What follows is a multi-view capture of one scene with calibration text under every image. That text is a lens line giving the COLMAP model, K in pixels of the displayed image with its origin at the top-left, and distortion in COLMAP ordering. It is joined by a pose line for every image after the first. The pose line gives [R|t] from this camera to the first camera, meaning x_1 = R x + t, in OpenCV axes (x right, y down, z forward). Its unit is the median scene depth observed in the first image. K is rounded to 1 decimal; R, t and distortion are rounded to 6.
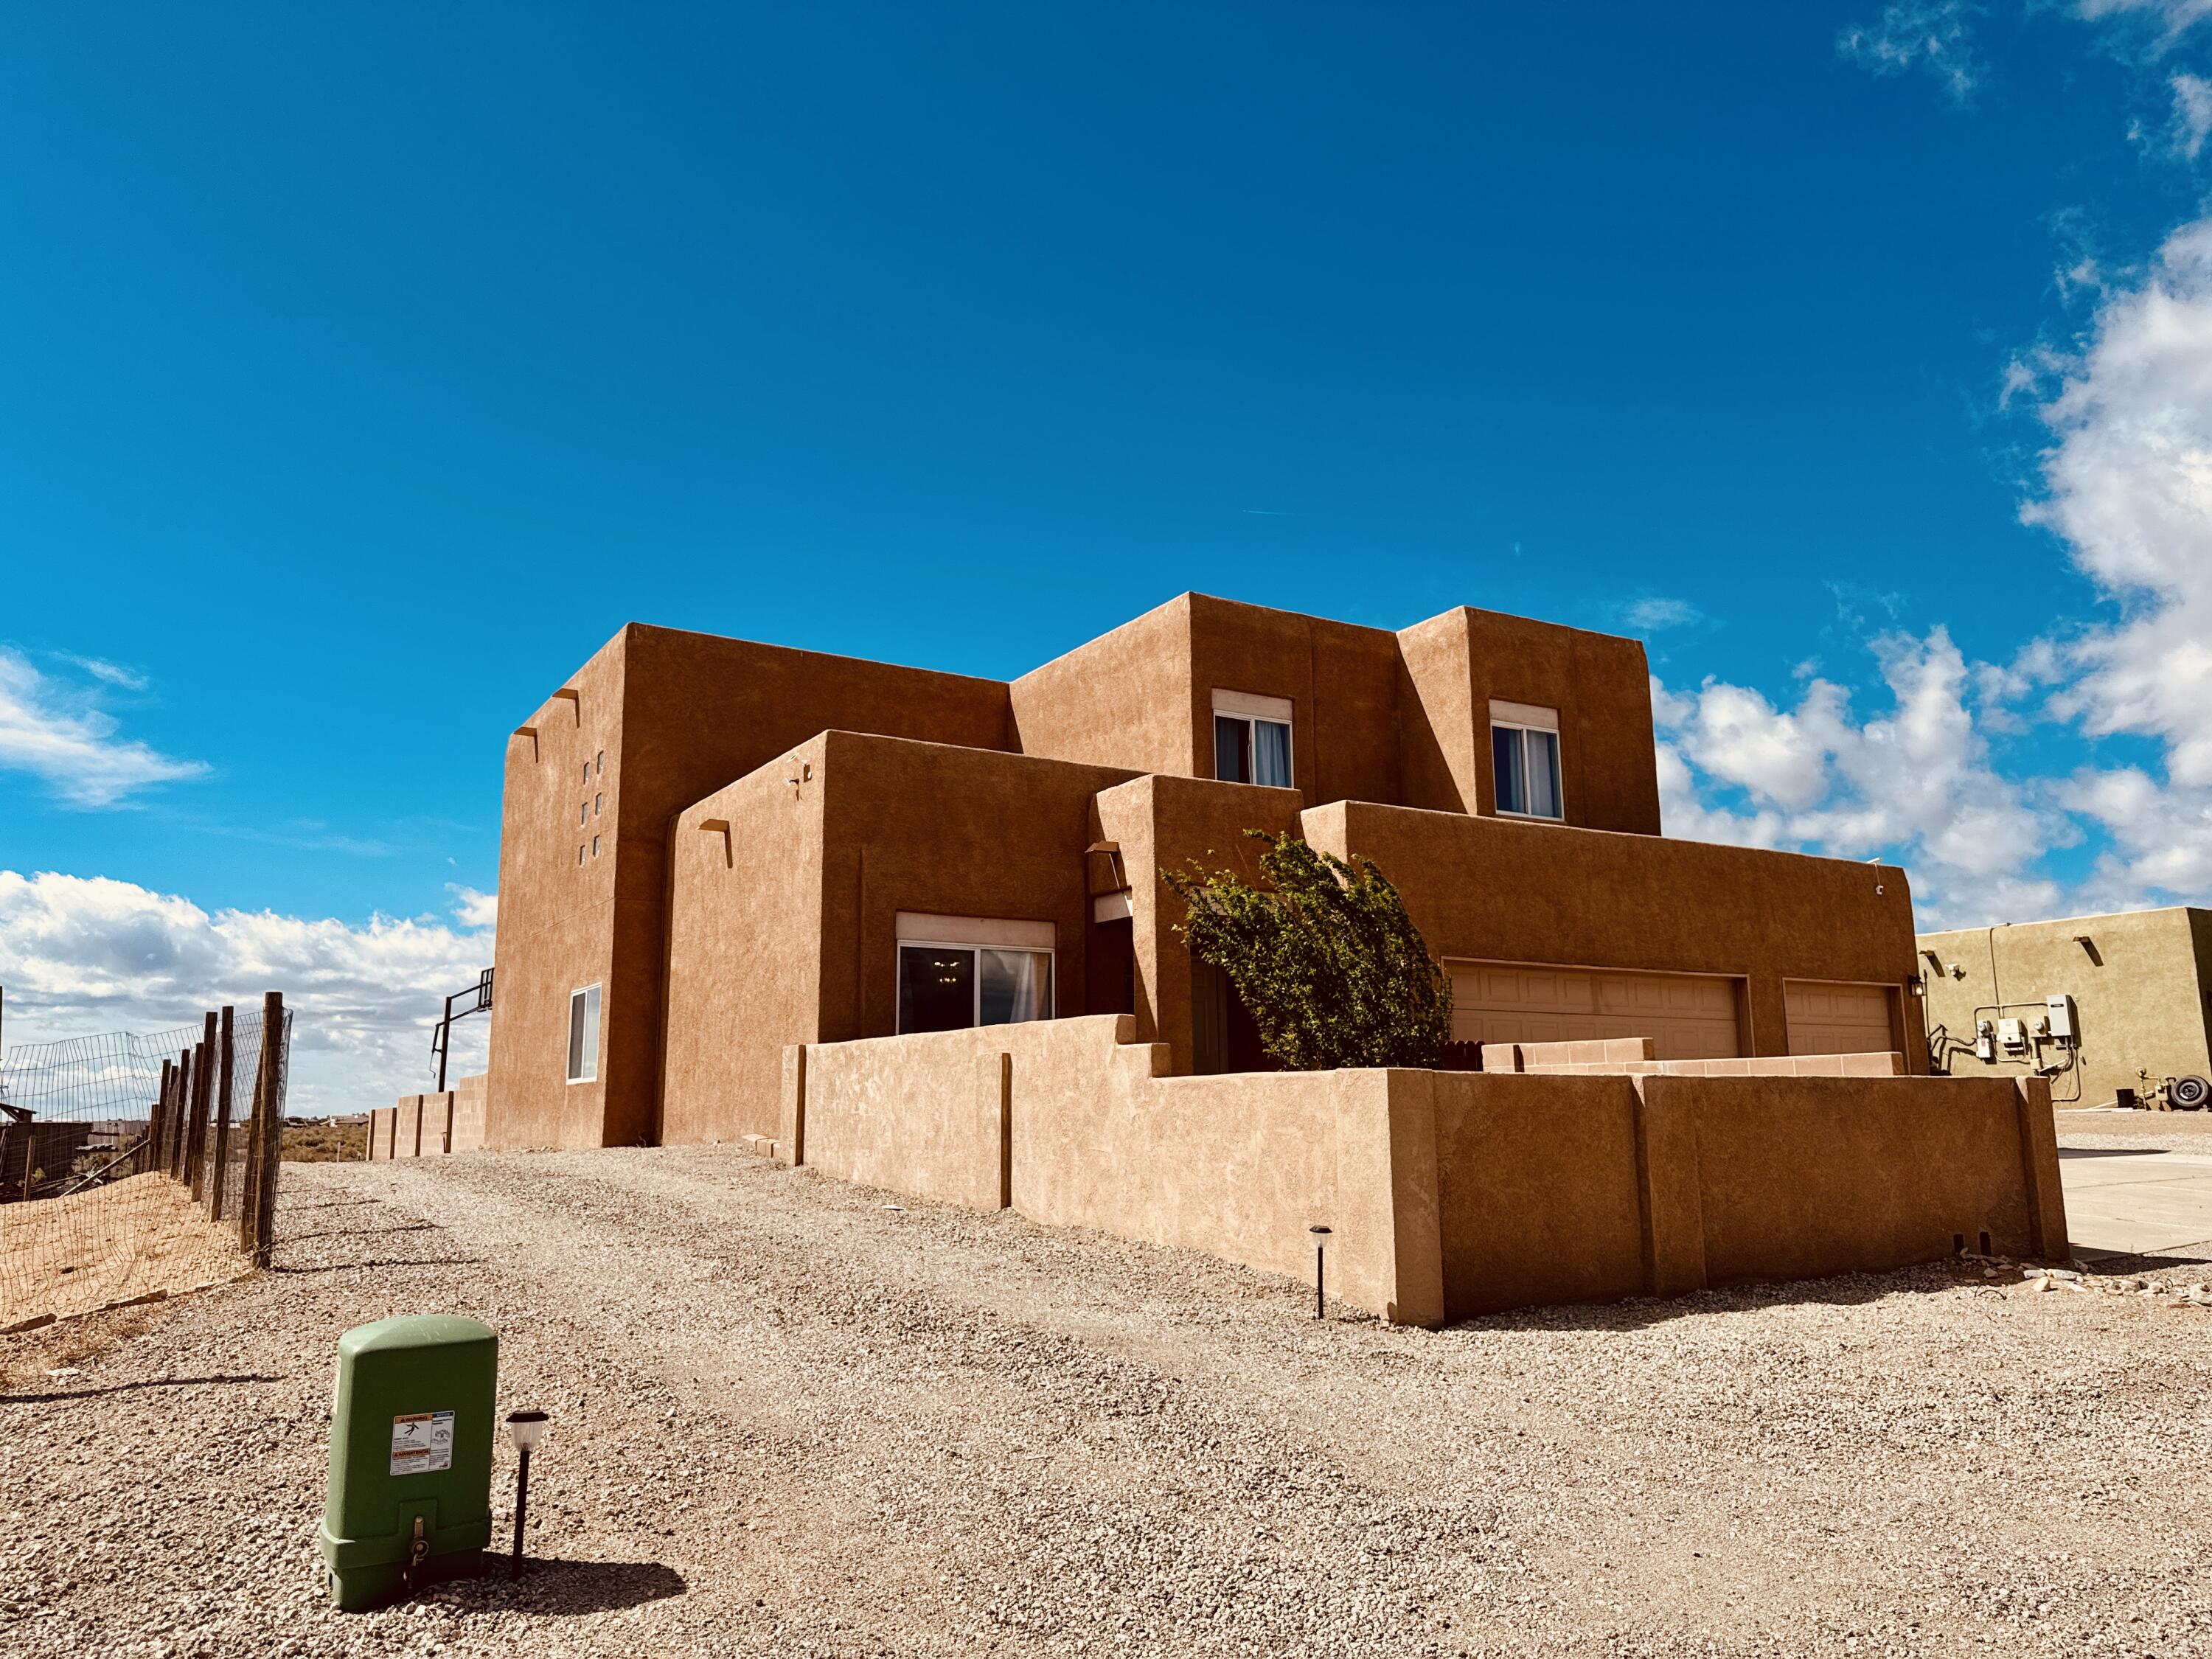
lens RADIAL K [[1566.0, 0, 1068.5], [0, 1566.0, 799.3], [0, 0, 1]] dist [0.100957, -0.201001]
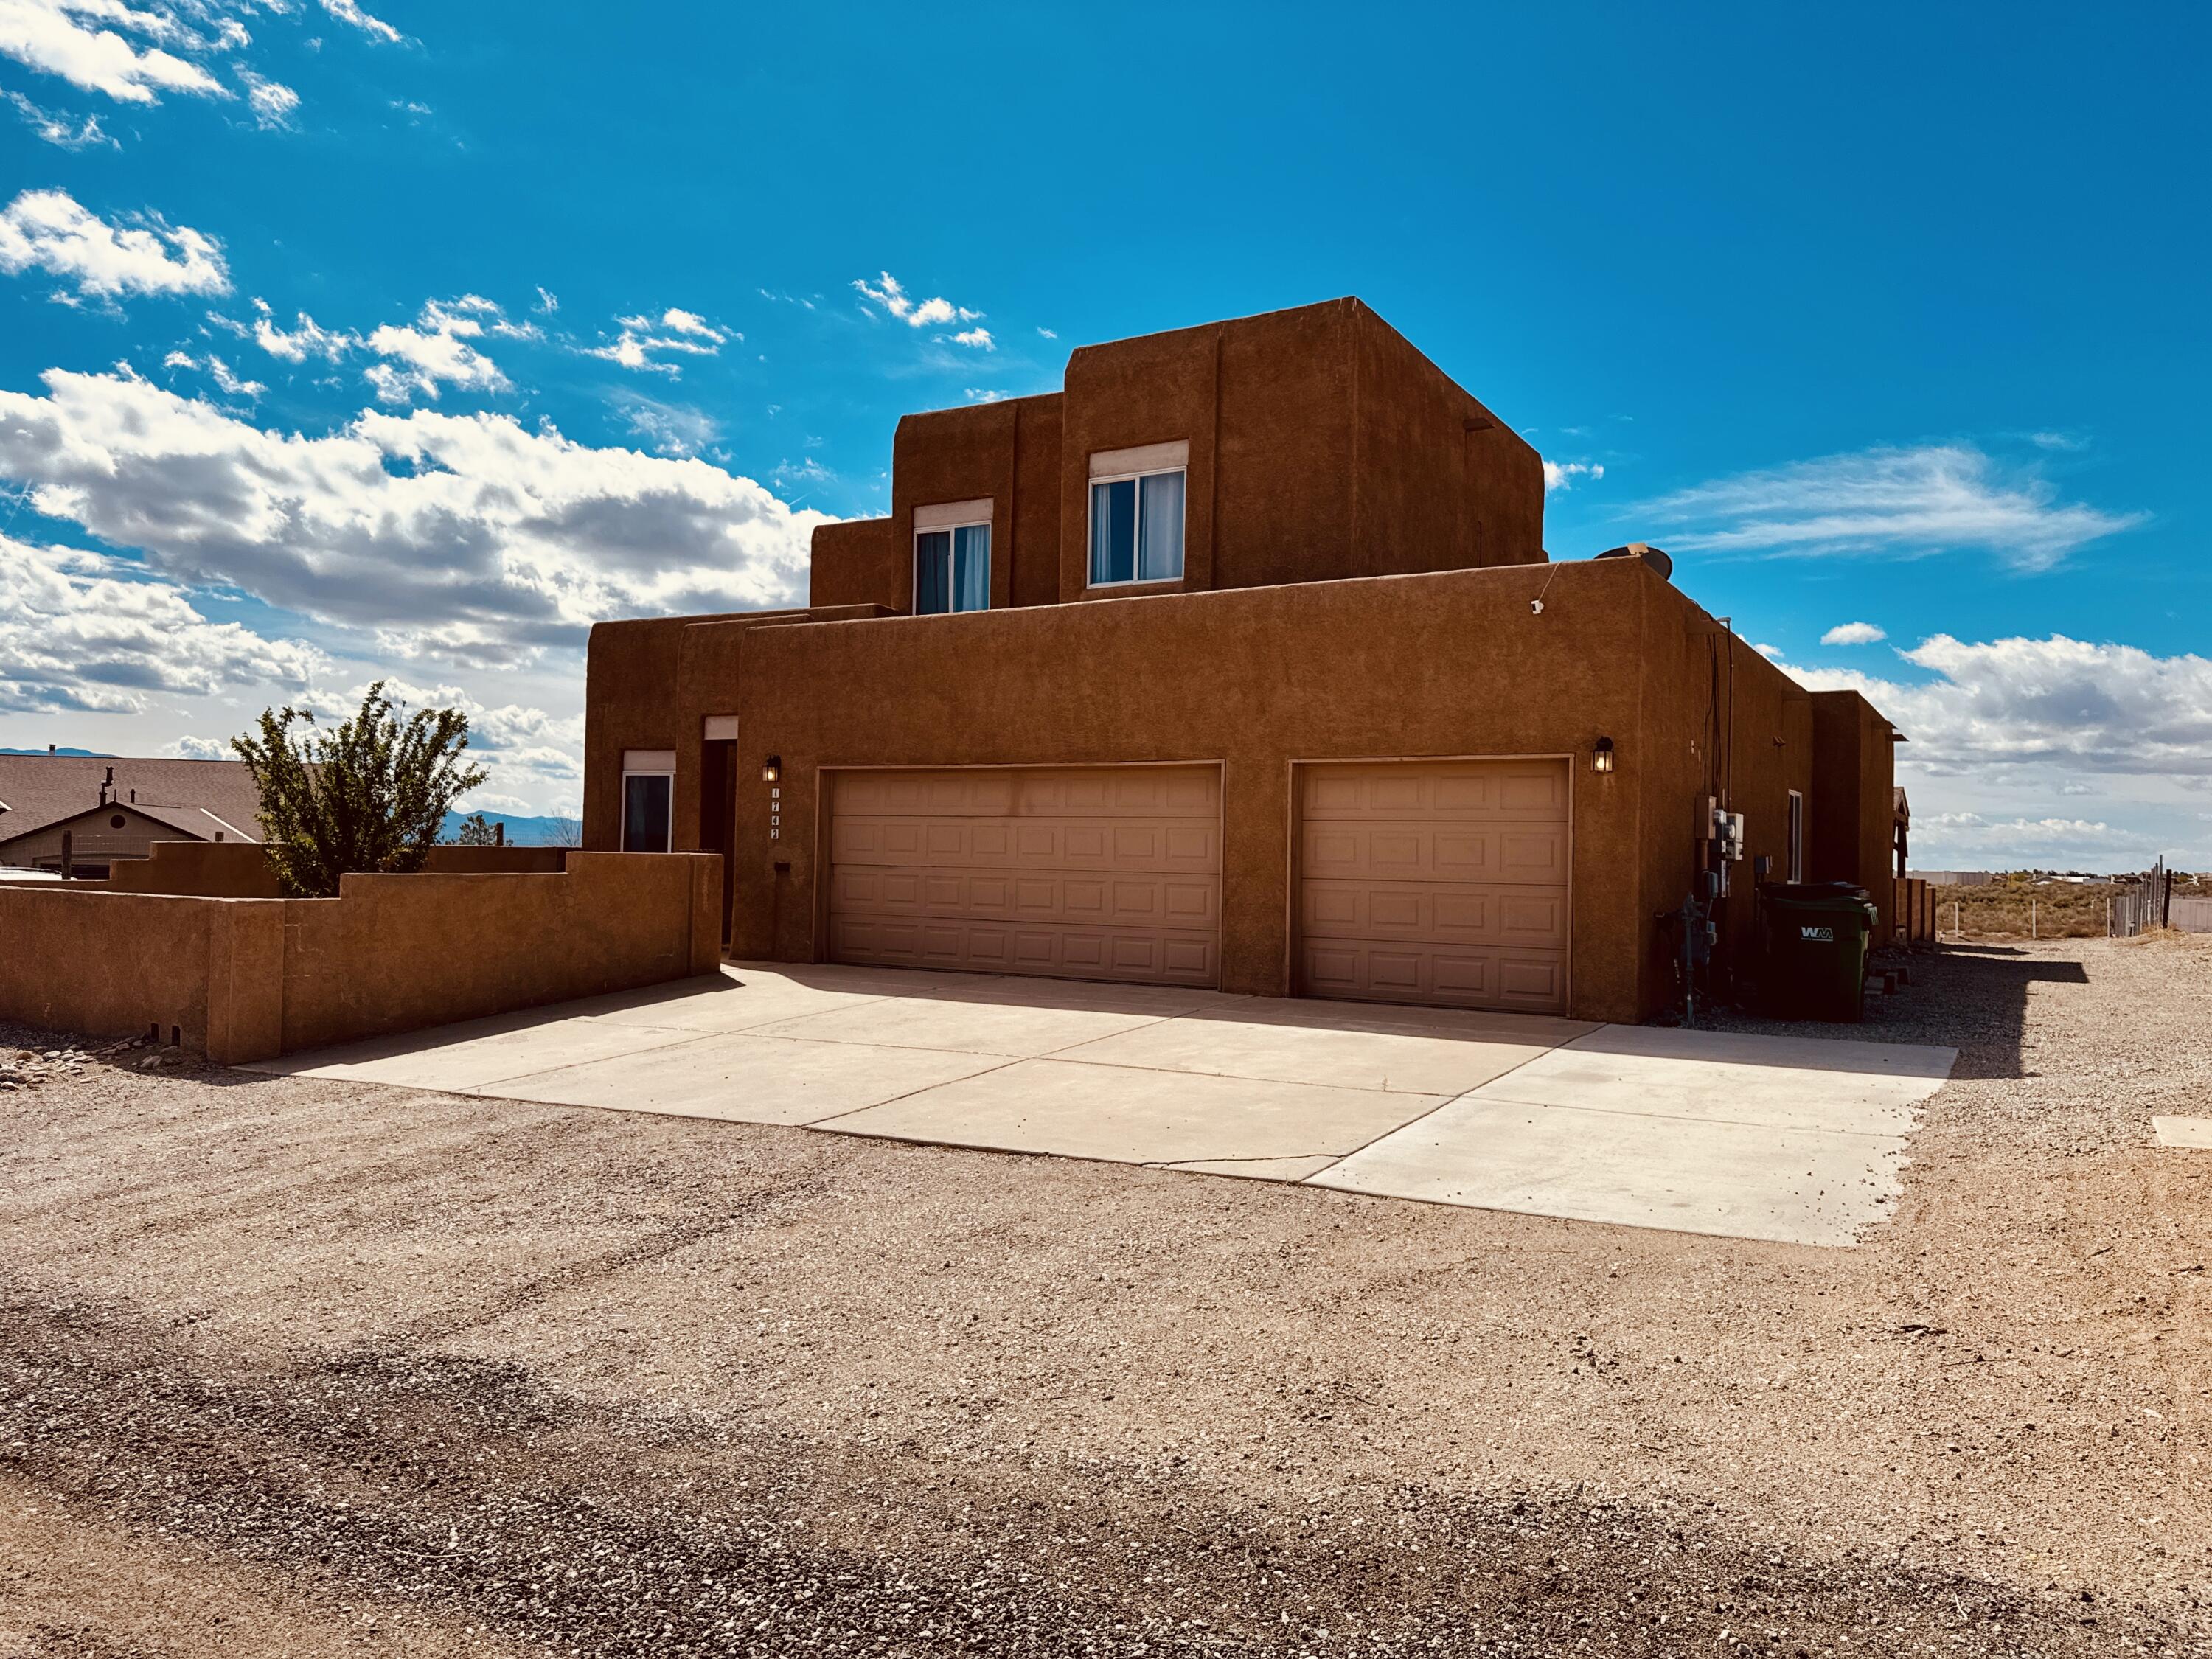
lens RADIAL K [[1540.7, 0, 1080.0], [0, 1540.7, 839.2], [0, 0, 1]] dist [0.105506, -0.189362]
pose [[0.472631, 0.009339, -0.881211, 1.109760], [0.148692, 0.984763, 0.090186, 0.073722], [0.868626, -0.173654, 0.464041, 0.609489]]
